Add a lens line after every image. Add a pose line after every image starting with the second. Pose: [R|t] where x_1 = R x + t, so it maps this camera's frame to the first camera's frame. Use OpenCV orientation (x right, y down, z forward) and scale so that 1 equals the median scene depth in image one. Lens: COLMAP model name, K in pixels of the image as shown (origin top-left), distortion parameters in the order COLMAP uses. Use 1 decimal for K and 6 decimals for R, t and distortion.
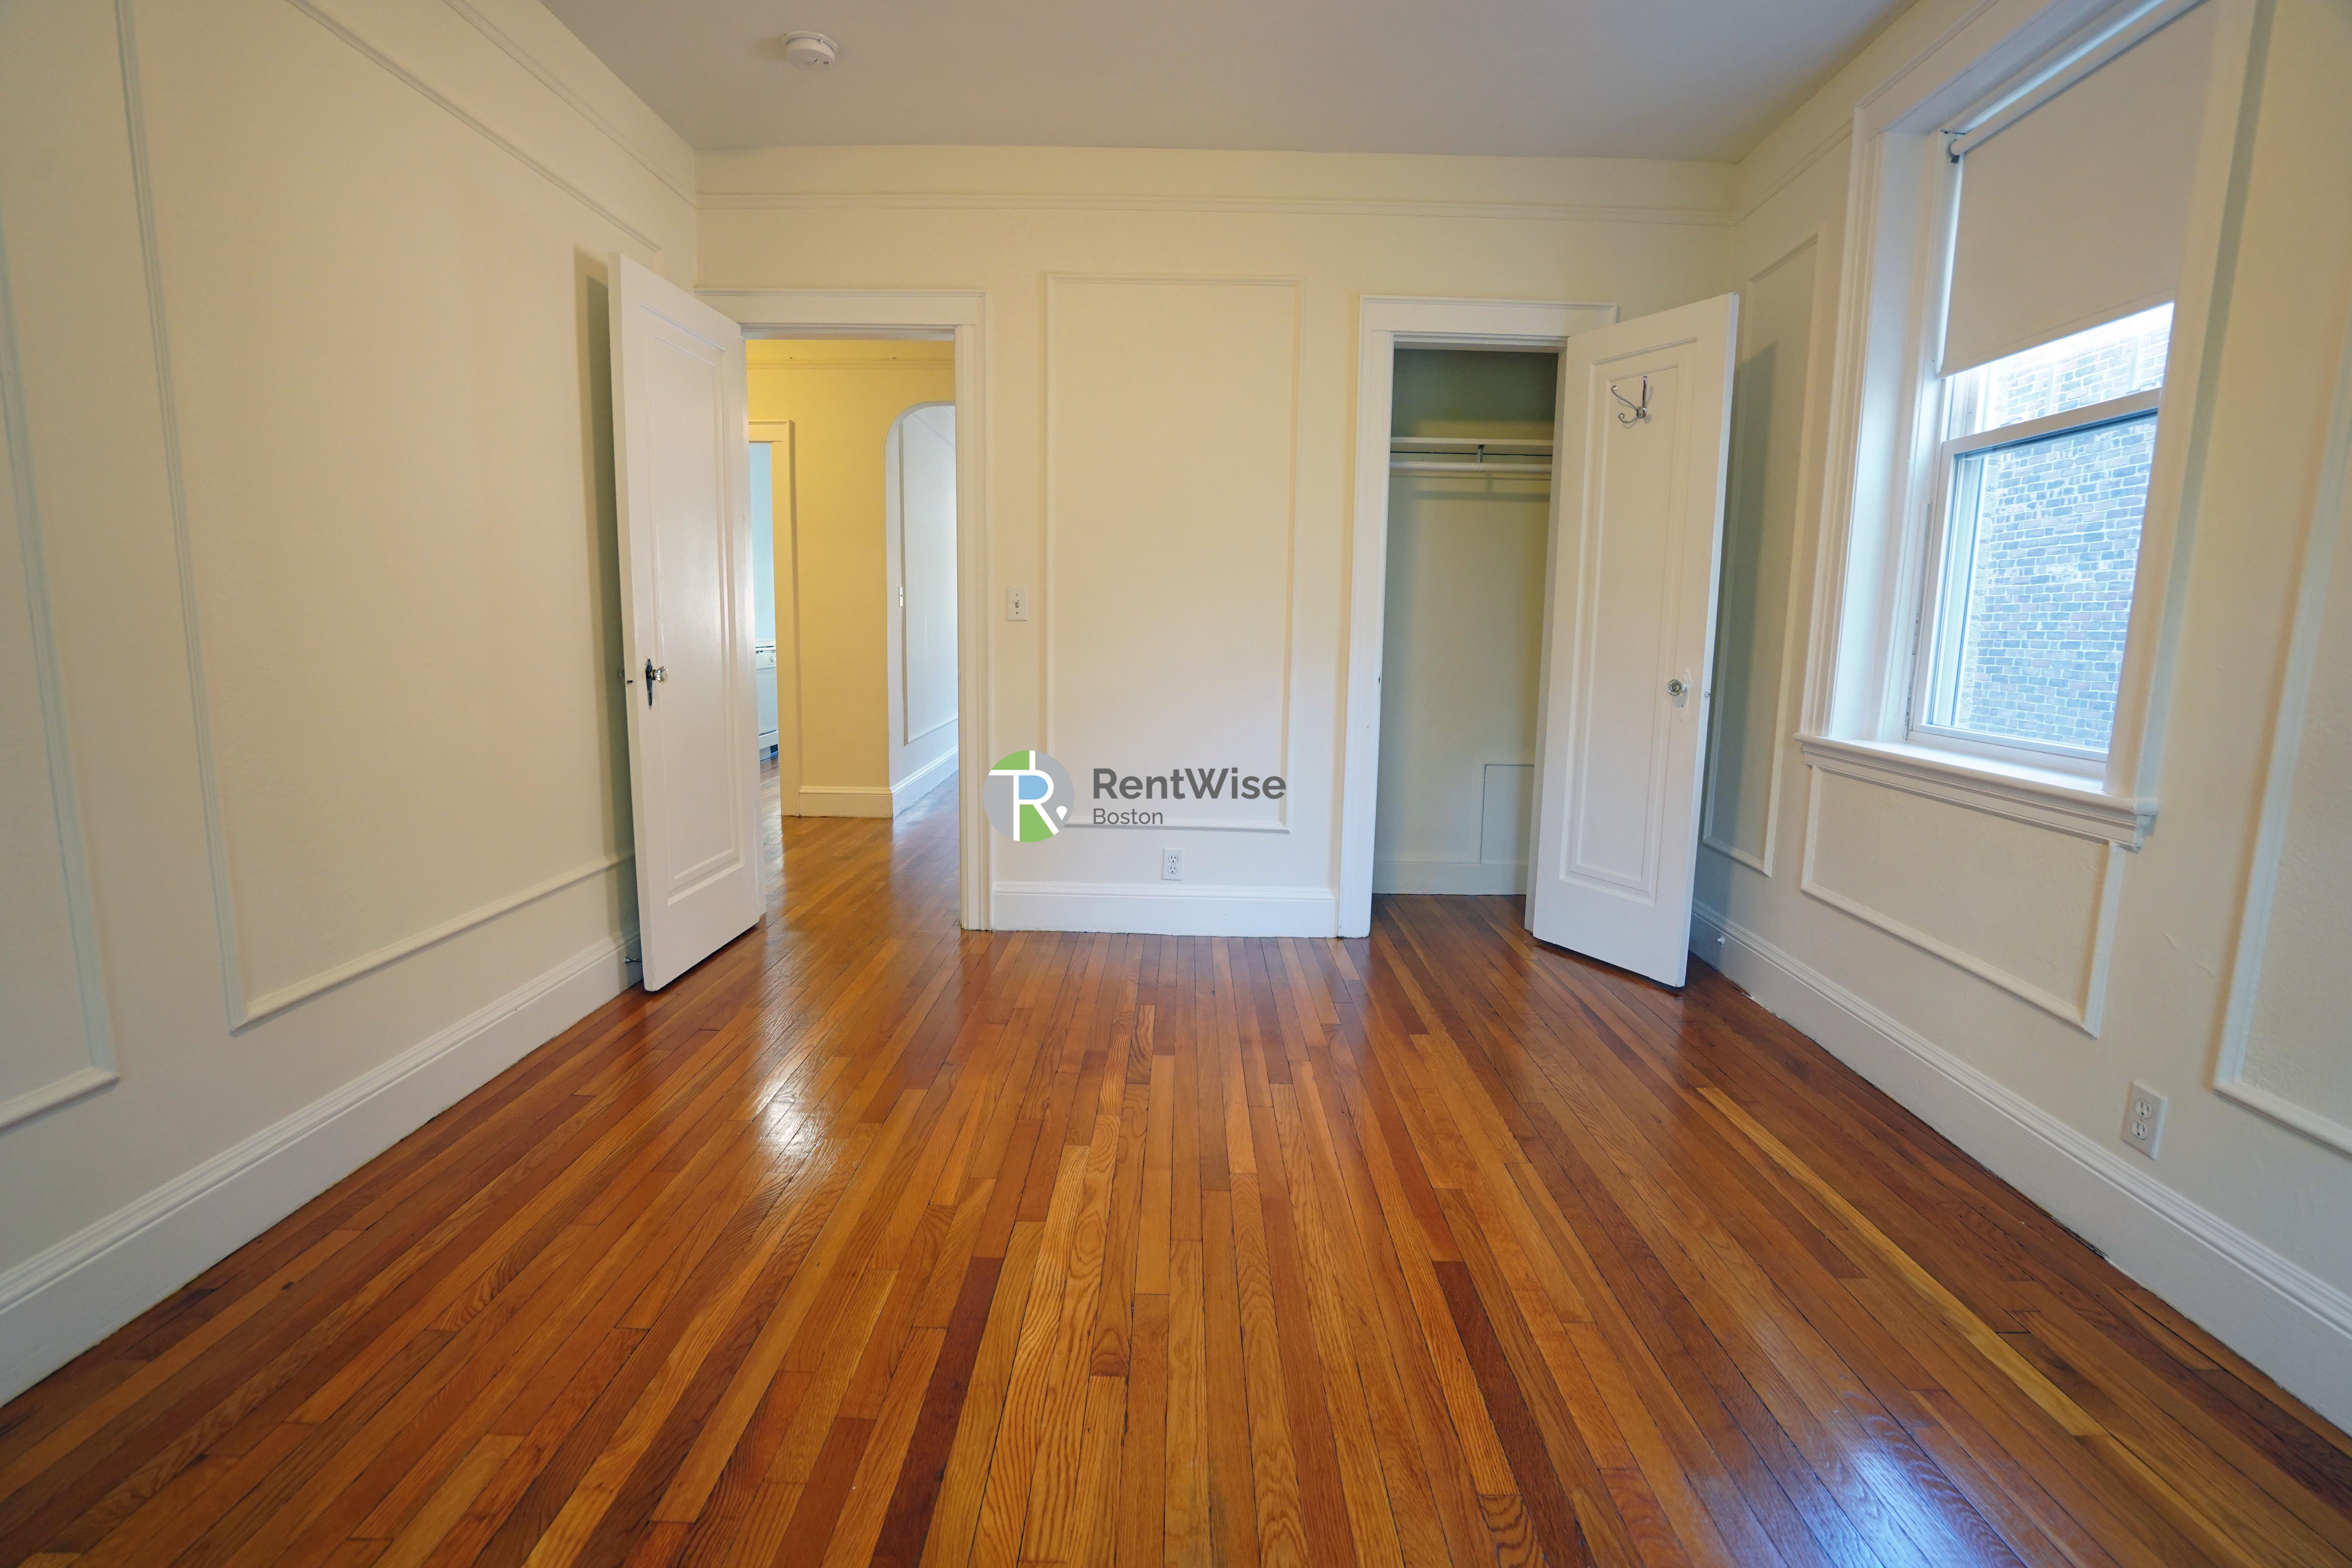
lens RADIAL K [[1097.3, 0, 1169.6], [0, 1097.3, 791.8], [0, 0, 1]] dist [-0.064001, 0.028626]
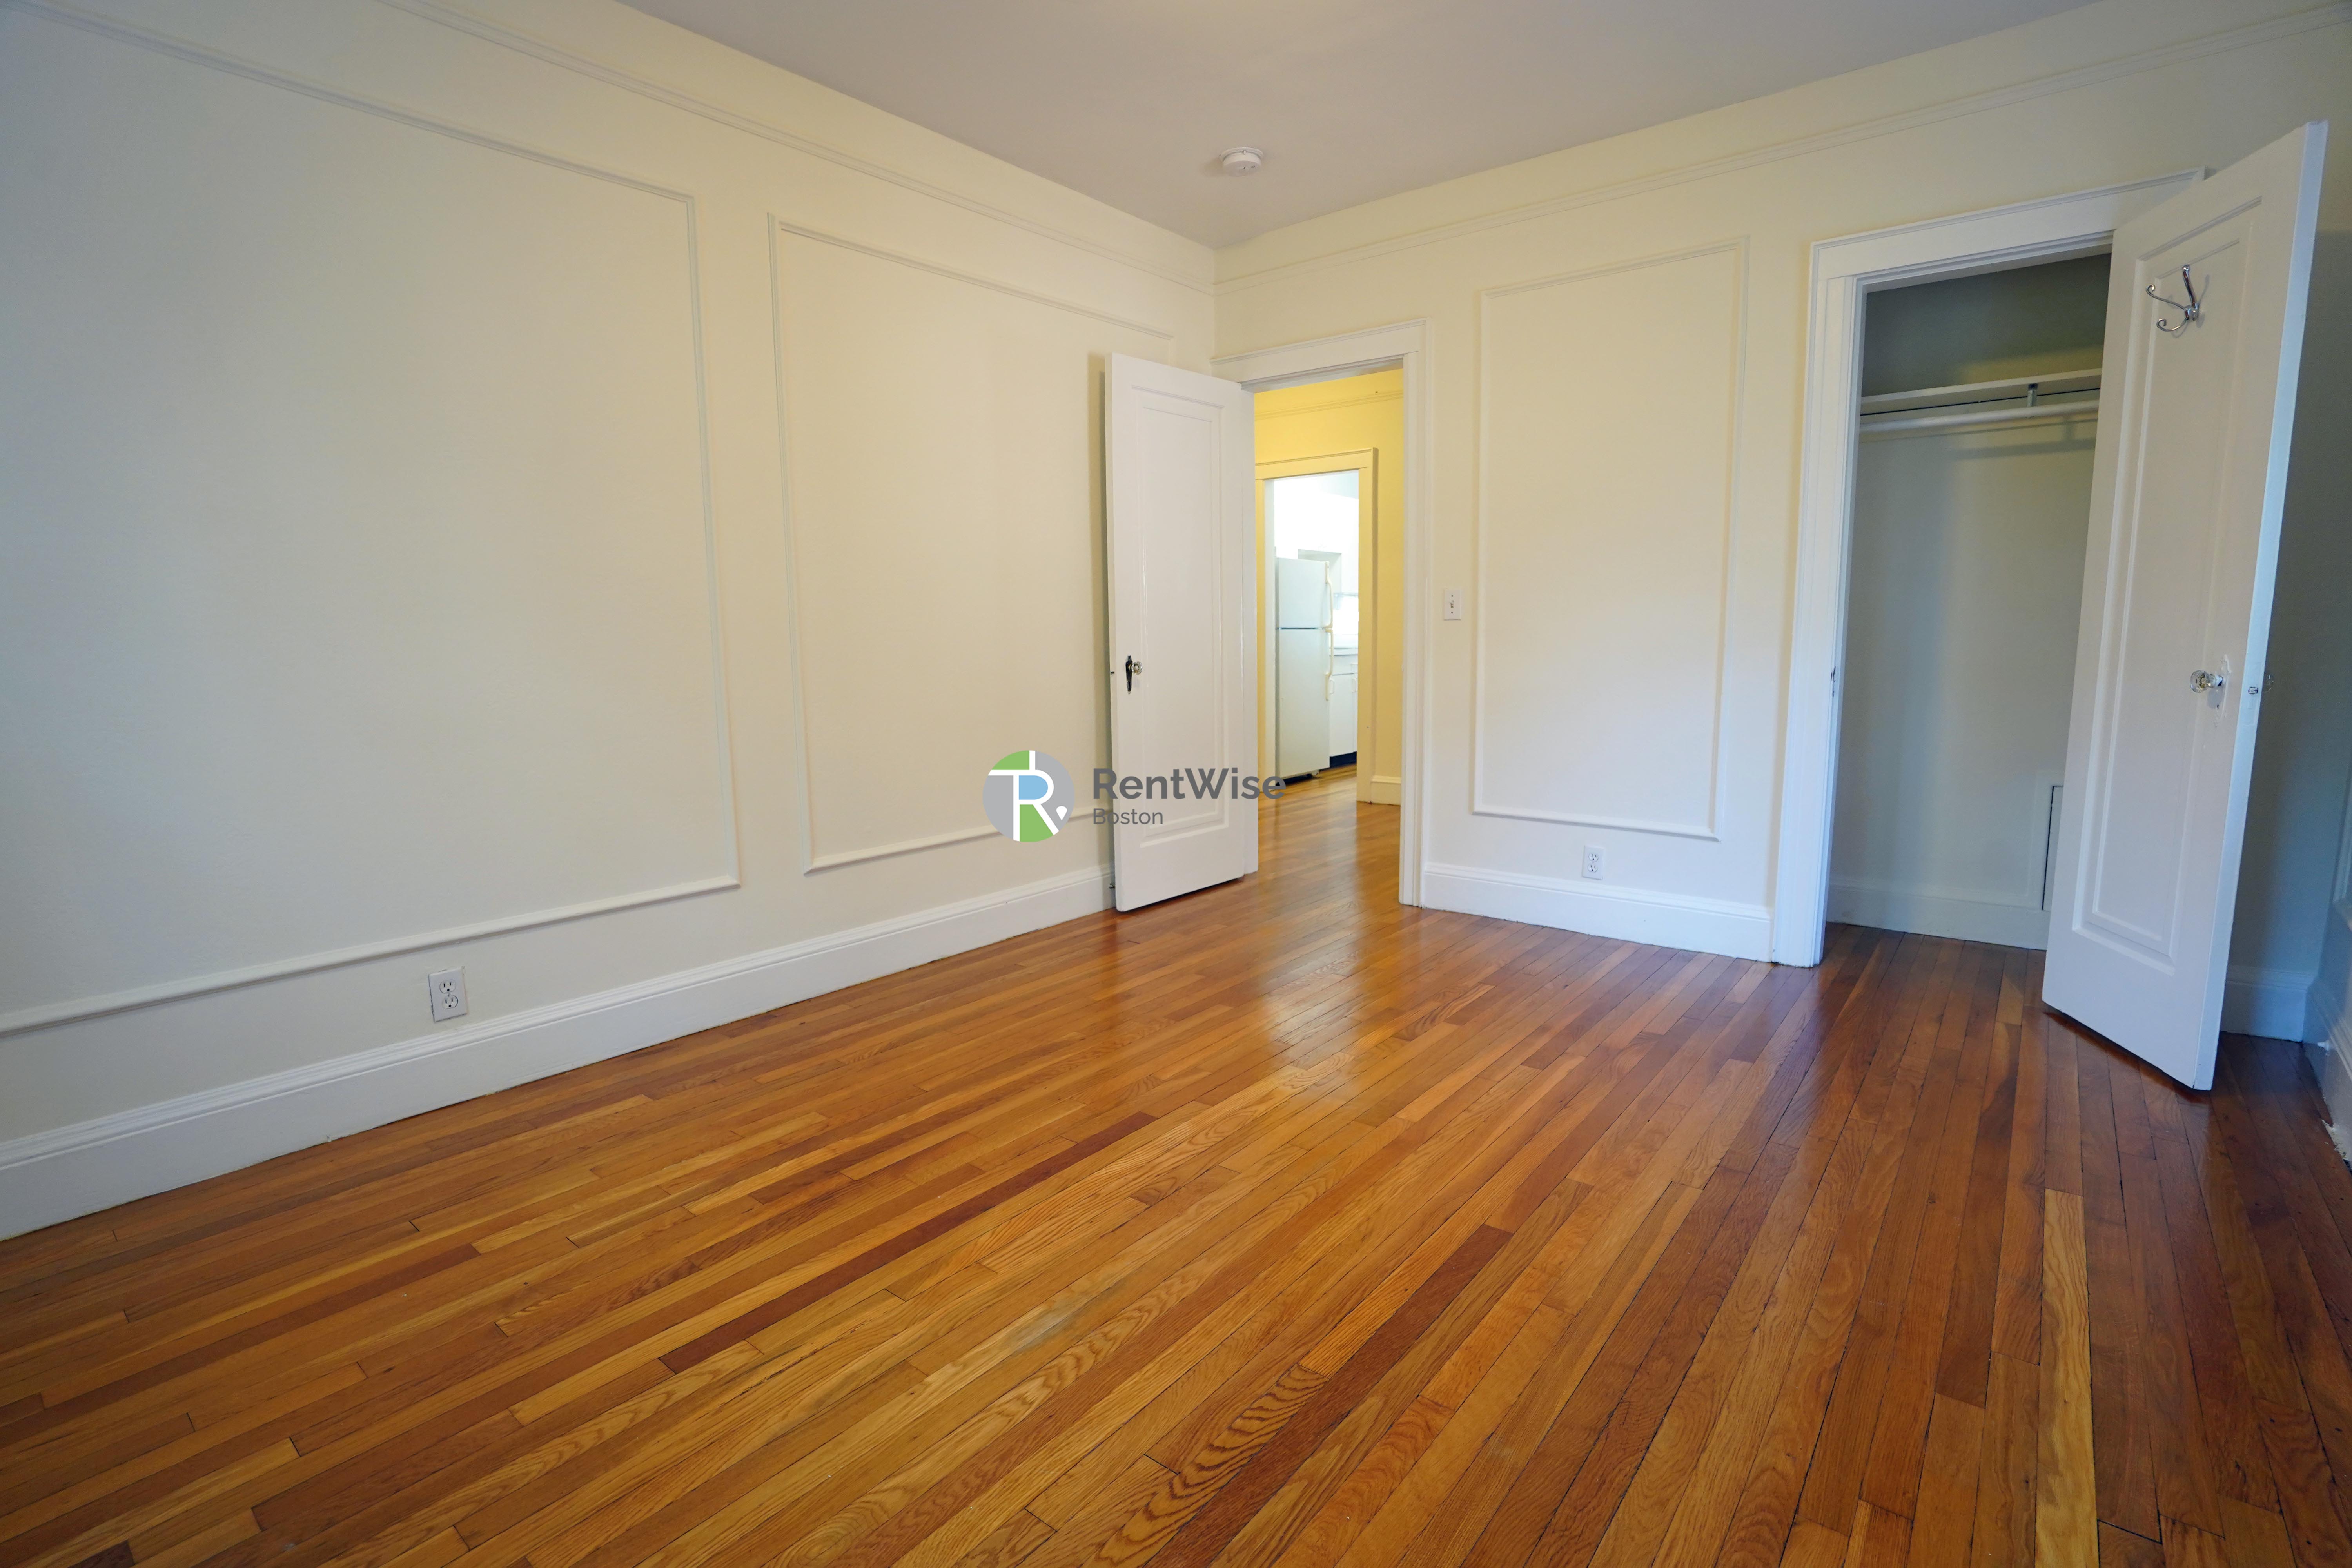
lens RADIAL K [[1097.3, 0, 1169.6], [0, 1097.3, 791.8], [0, 0, 1]] dist [-0.064001, 0.028626]
pose [[0.780526, 0.062941, -0.621946, 0.502263], [-0.068680, 0.997530, 0.014759, 0.023279], [0.621339, 0.031196, 0.782921, -0.004129]]
